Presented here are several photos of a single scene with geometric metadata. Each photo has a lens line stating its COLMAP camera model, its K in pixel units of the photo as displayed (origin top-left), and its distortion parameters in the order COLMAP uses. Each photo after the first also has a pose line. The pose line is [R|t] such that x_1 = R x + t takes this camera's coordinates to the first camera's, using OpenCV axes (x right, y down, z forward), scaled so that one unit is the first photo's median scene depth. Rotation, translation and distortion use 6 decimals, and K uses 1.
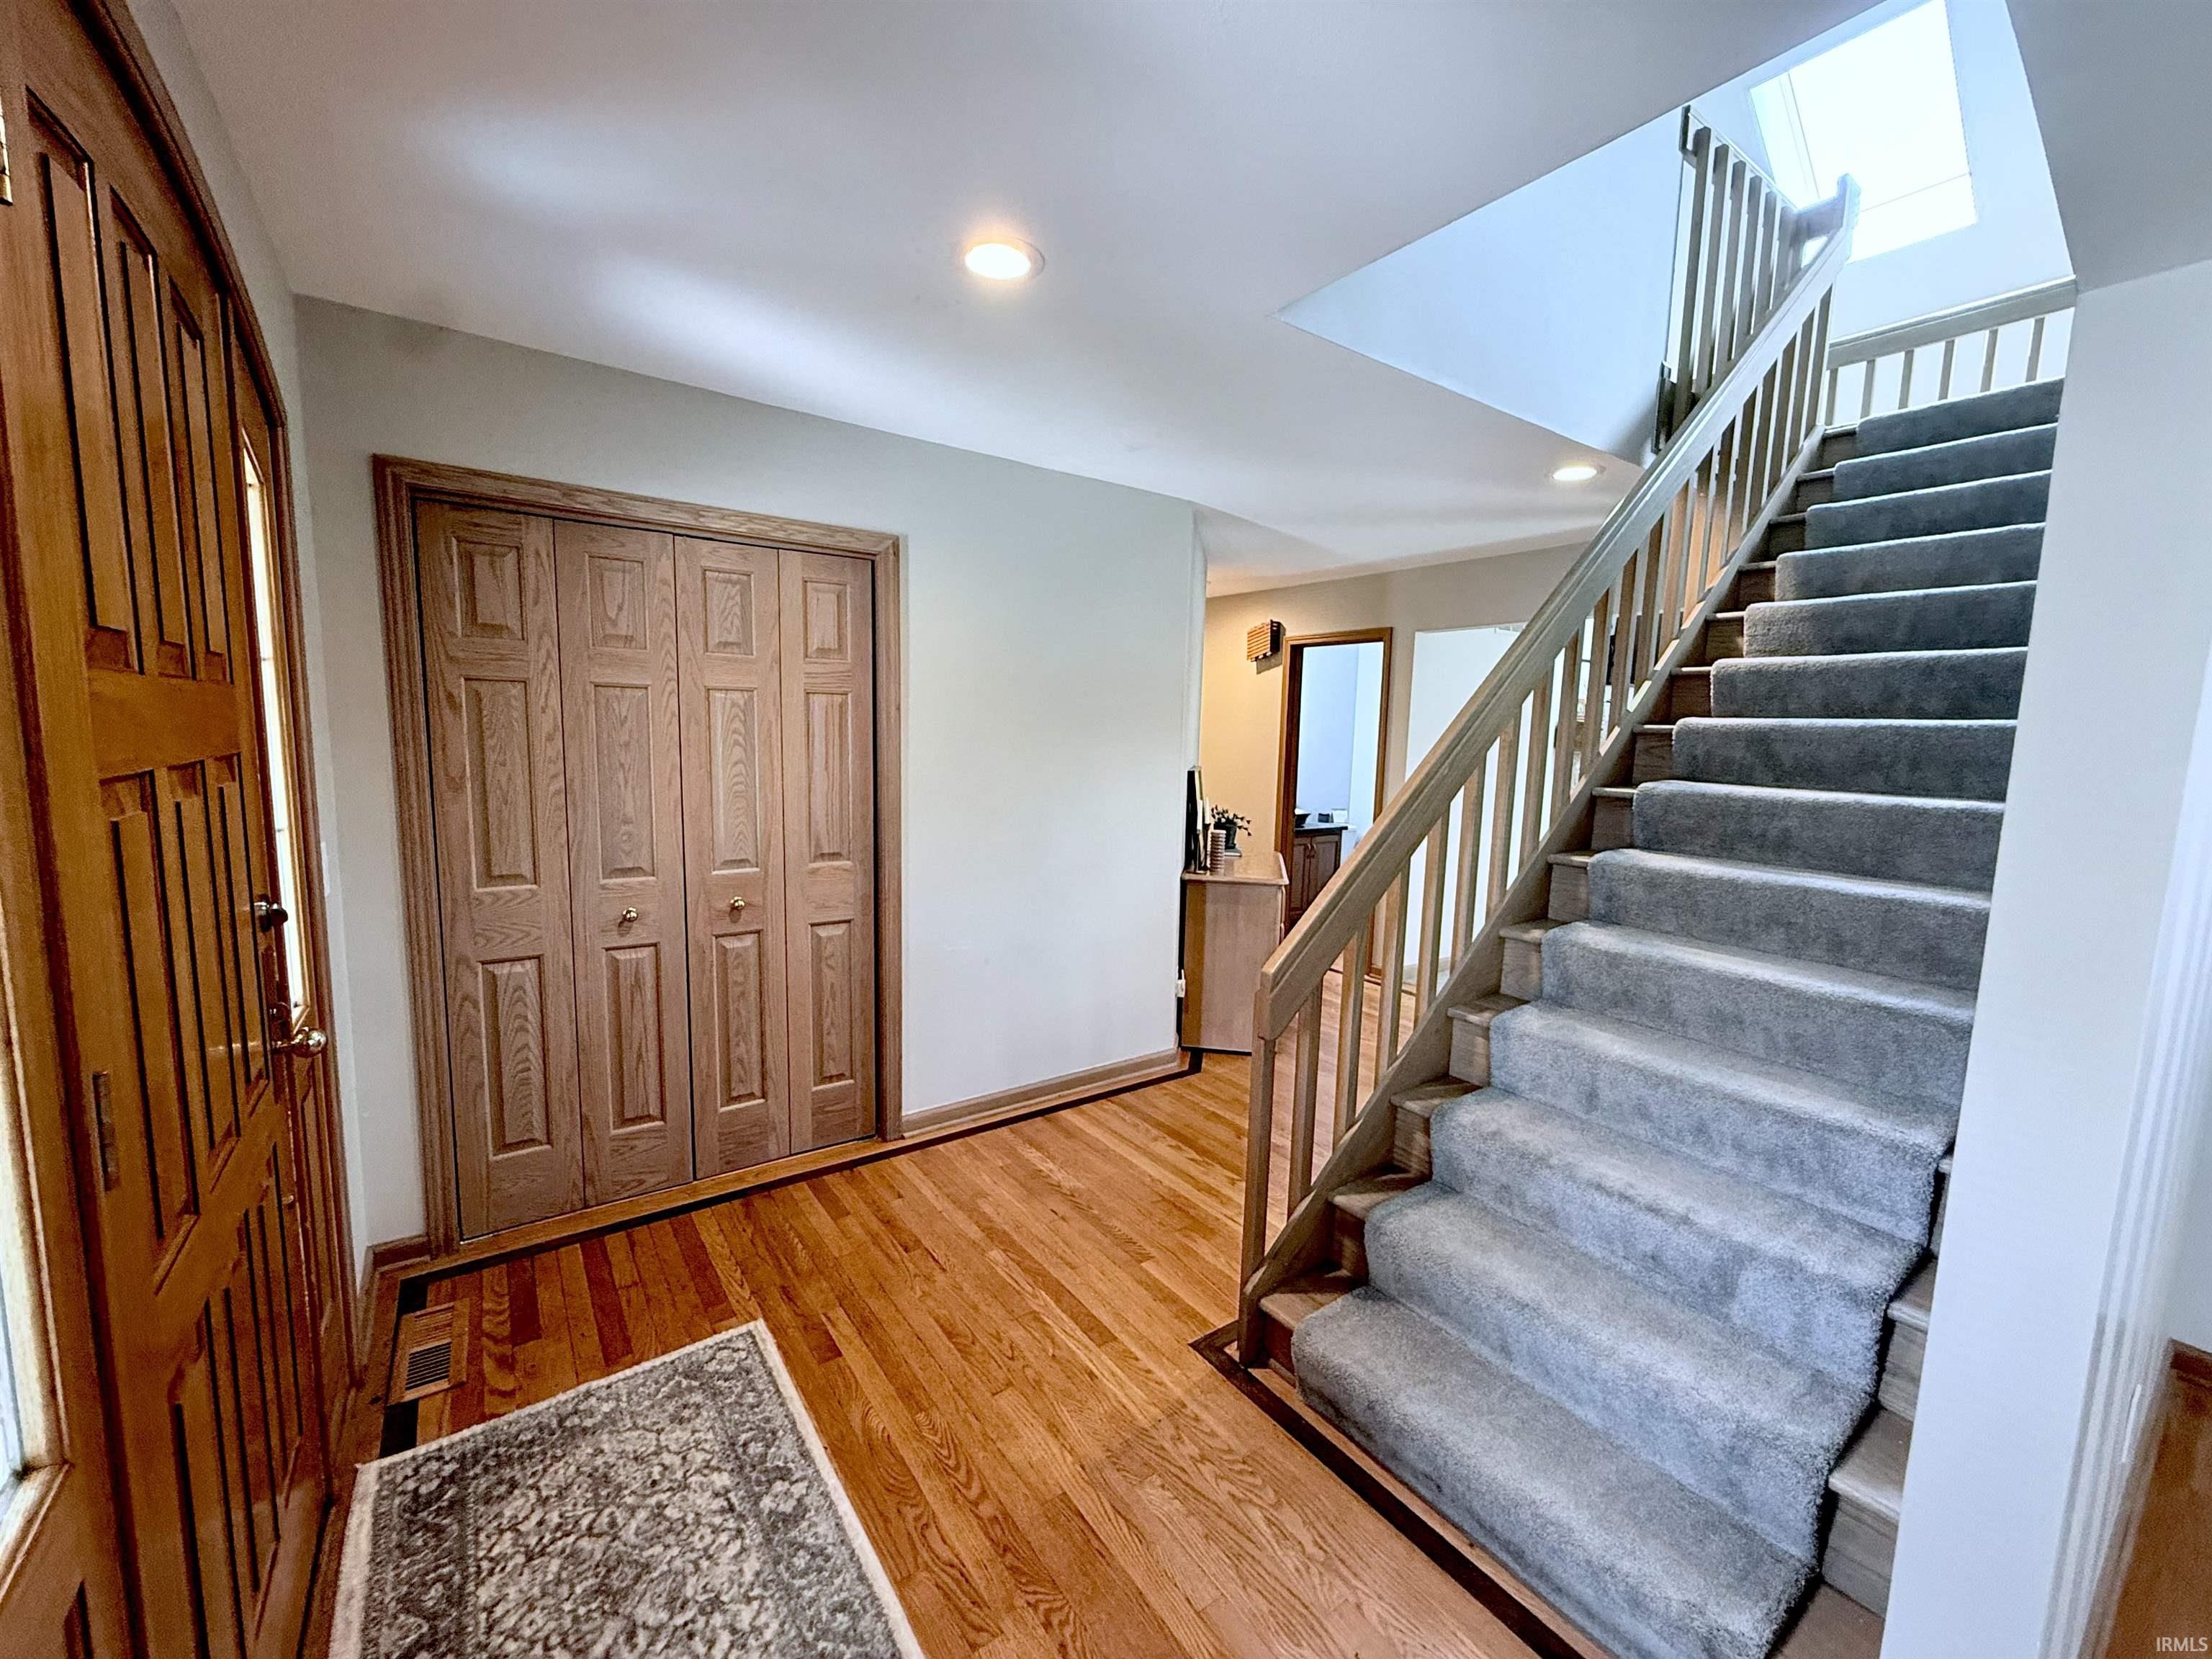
lens RADIAL K [[878.8, 0, 1109.5], [0, 878.8, 829.0], [0, 0, 1]] dist [-0.002808, -0.000005]
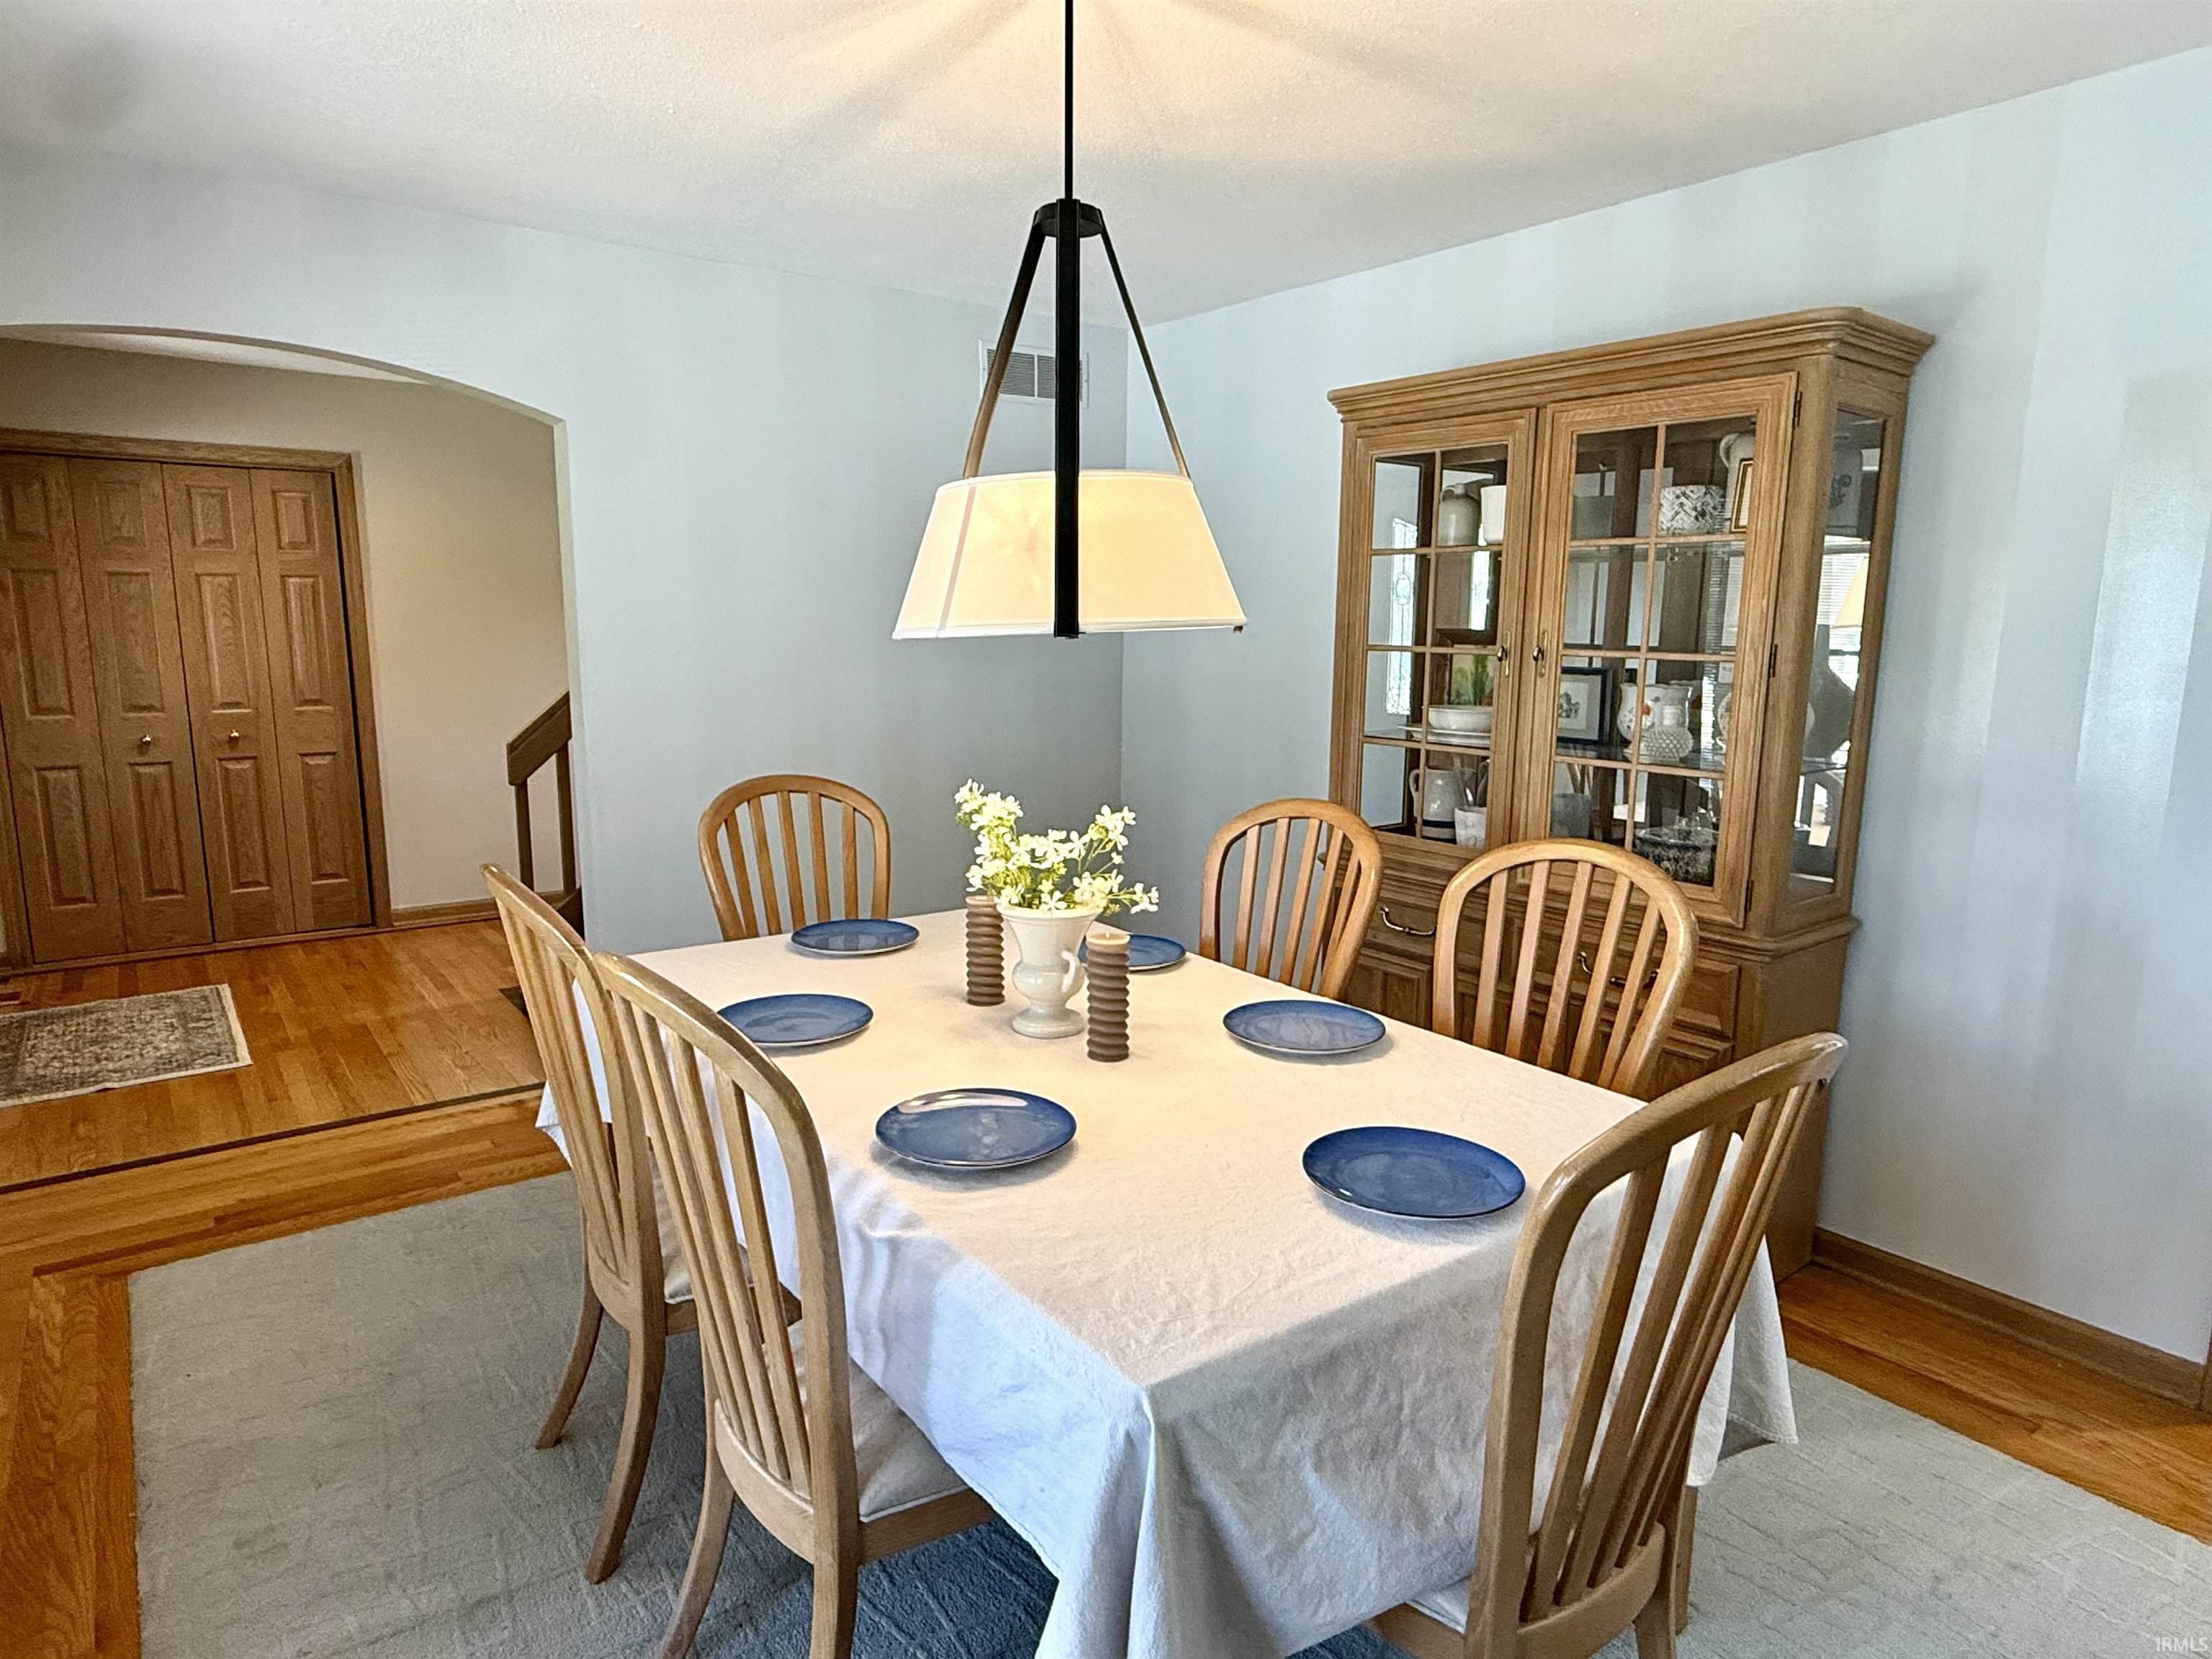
lens RADIAL K [[1292.6, 0, 1102.4], [0, 1292.6, 836.2], [0, 0, 1]] dist [-0.000247, 0.001183]
pose [[0.999654, -0.018961, 0.018236, 0.916524], [0.017976, 0.998447, 0.052735, 0.167733], [-0.019208, -0.052389, 0.998442, -1.068865]]
